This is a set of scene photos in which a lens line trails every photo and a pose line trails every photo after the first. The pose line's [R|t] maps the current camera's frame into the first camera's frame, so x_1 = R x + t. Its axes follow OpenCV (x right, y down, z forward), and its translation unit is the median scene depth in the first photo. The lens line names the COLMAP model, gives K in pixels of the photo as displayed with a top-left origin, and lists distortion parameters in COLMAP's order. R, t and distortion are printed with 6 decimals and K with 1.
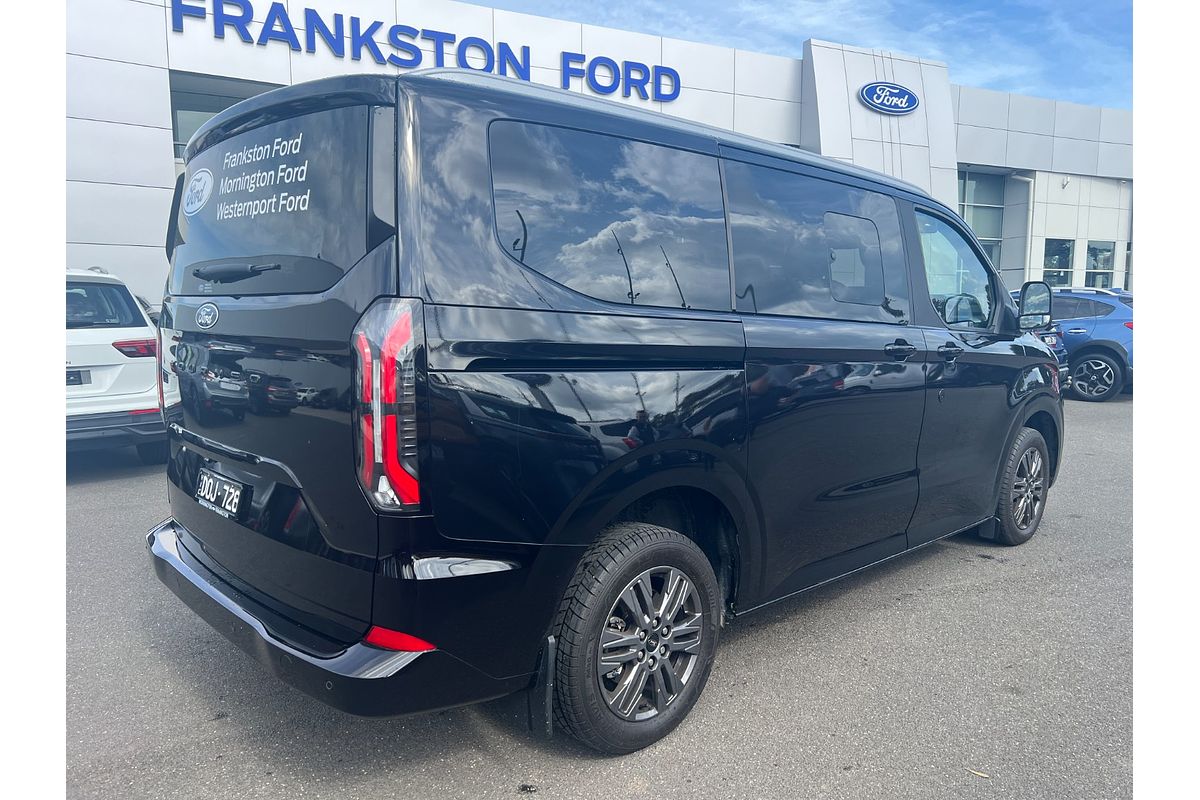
lens RADIAL K [[836.3, 0, 628.7], [0, 836.3, 414.4], [0, 0, 1]] dist [0.000762, -0.006048]
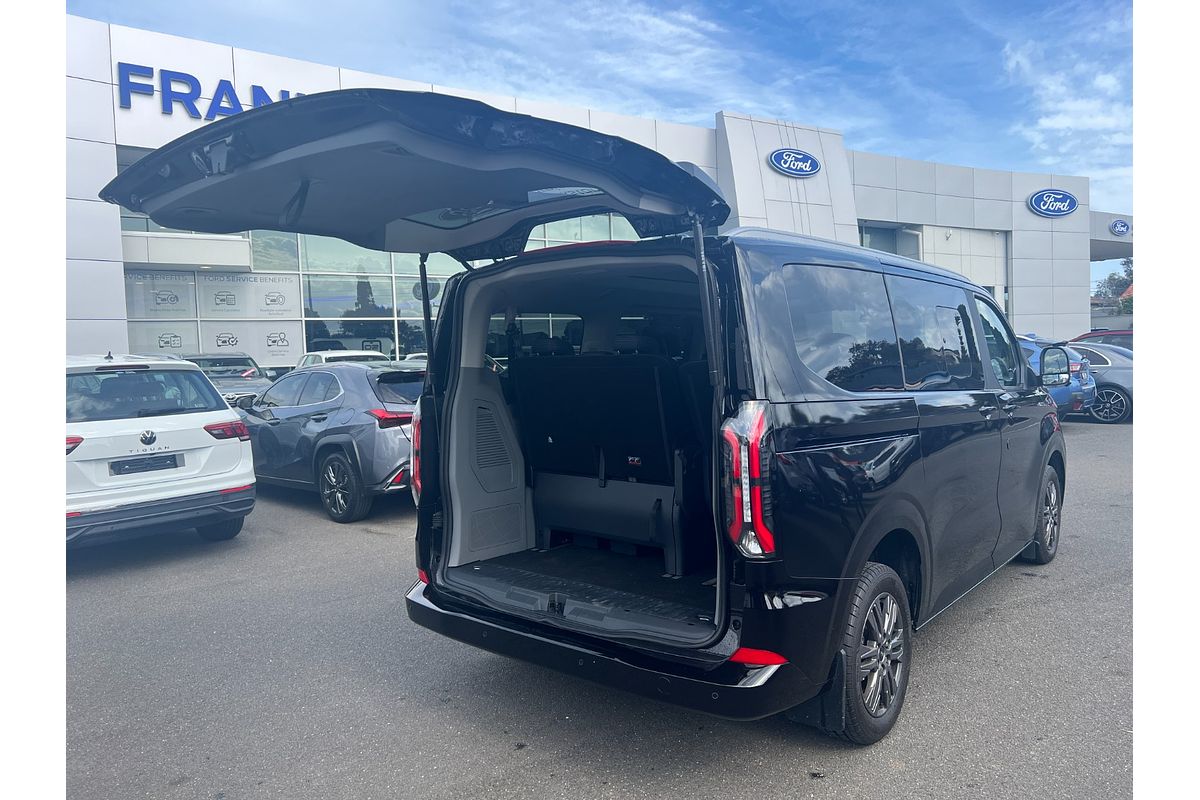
lens RADIAL K [[846.0, 0, 600.0], [0, 846.0, 400.0], [0, 0, 1]] dist [0.008648, -0.004544]
pose [[0.992071, -0.041228, 0.118724, -0.237501], [0.049619, 0.996409, -0.068608, -0.020219], [-0.115469, 0.073955, 0.990554, -0.116203]]
